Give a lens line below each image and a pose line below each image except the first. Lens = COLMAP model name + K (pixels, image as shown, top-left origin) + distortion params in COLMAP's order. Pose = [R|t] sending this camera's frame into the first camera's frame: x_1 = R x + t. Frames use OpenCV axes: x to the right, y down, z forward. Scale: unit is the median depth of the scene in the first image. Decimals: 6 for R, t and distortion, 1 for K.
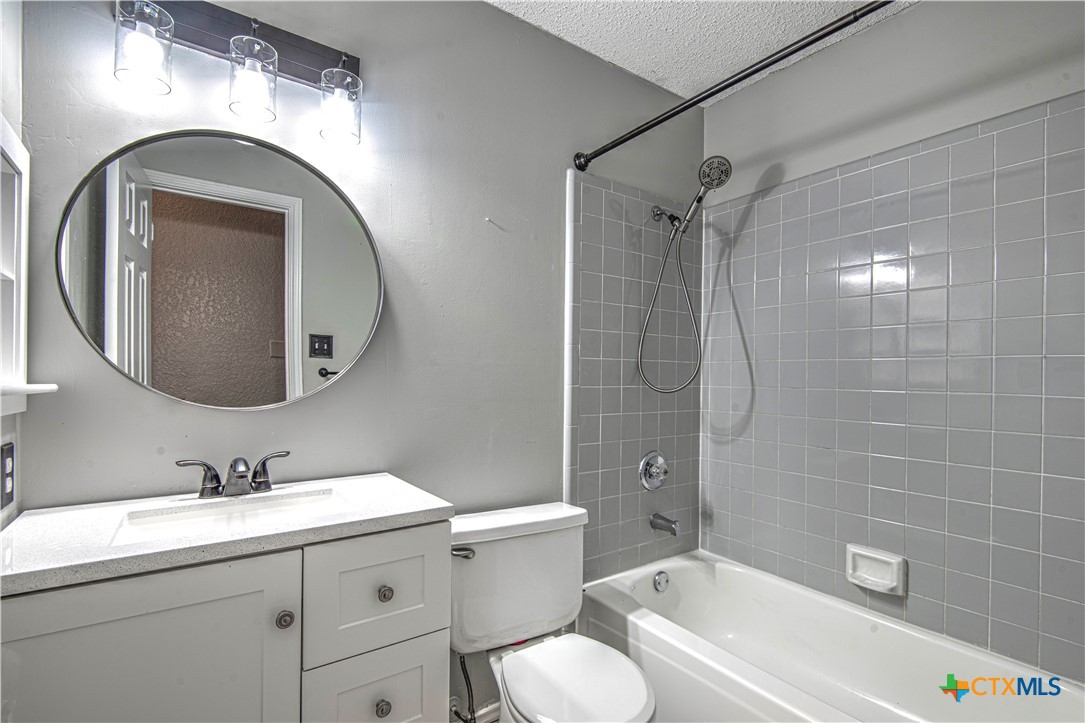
lens RADIAL K [[511.4, 0, 529.6], [0, 511.4, 382.0], [0, 0, 1]] dist [0.010631, -0.012468]
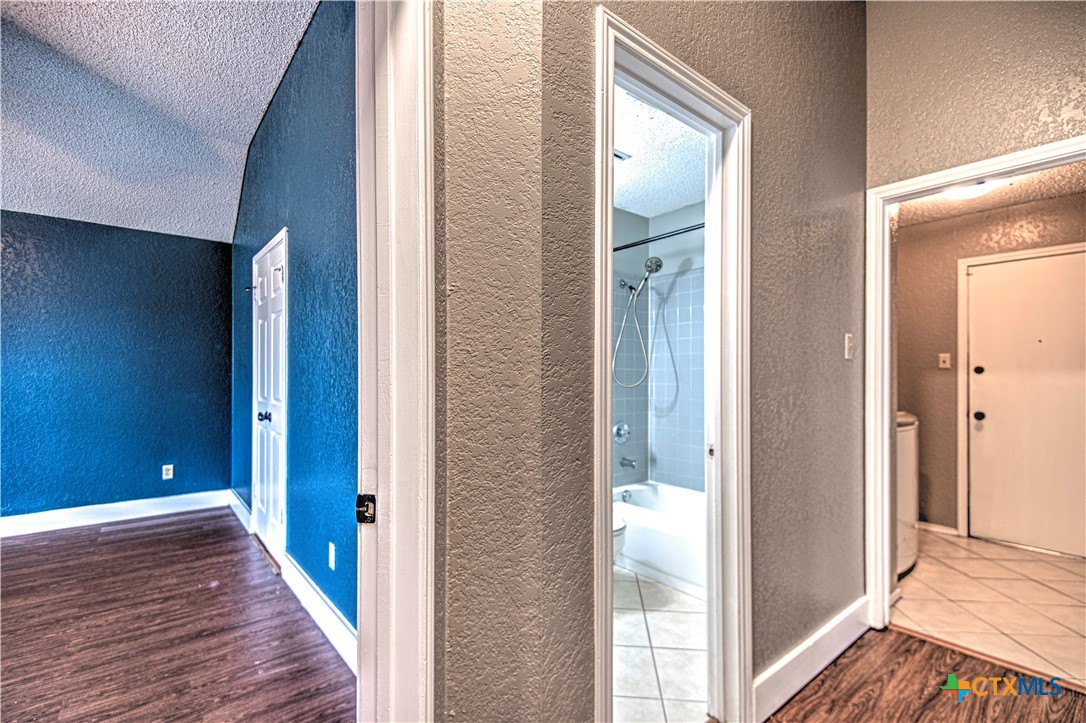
lens RADIAL K [[496.4, 0, 543.1], [0, 496.4, 376.5], [0, 0, 1]] dist [0.023868, -0.010294]
pose [[0.995986, -0.009934, 0.088951, -0.167030], [0.009895, 0.999951, 0.000881, -0.021643], [-0.088955, 0.000003, 0.996036, -0.636061]]
